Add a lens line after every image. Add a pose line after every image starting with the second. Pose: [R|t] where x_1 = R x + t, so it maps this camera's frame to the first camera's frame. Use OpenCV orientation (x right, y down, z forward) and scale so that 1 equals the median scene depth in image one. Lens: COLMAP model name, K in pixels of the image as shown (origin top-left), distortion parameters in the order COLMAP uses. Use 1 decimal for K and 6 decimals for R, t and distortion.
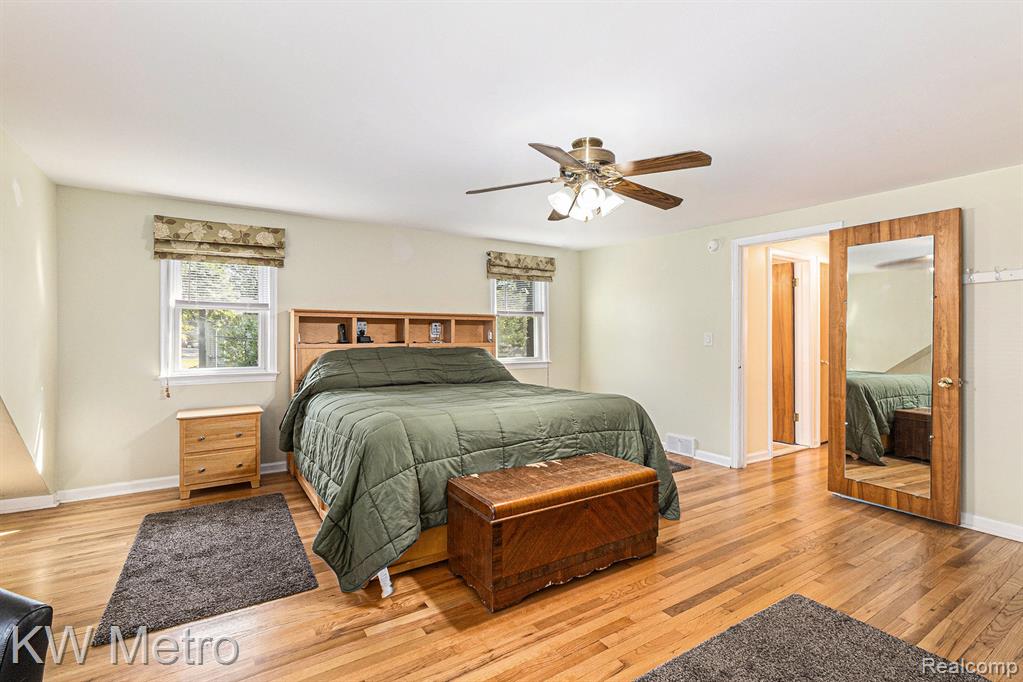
lens RADIAL K [[468.0, 0, 511.5], [0, 468.0, 341.0], [0, 0, 1]] dist [0.002192, 0.000156]
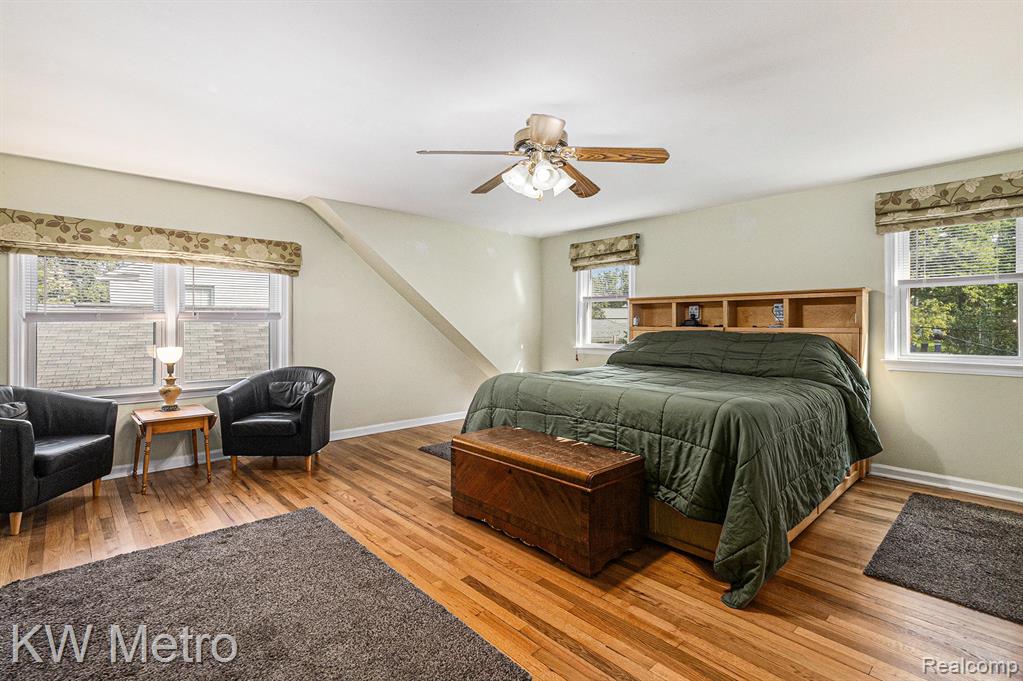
lens RADIAL K [[478.5, 0, 513.2], [0, 478.5, 330.1], [0, 0, 1]] dist [0.000375, -0.000375]
pose [[0.184299, 0.009018, -0.982829, 0.753030], [-0.014555, 0.999873, 0.006445, 0.012909], [0.982762, 0.013117, 0.184407, 0.487745]]
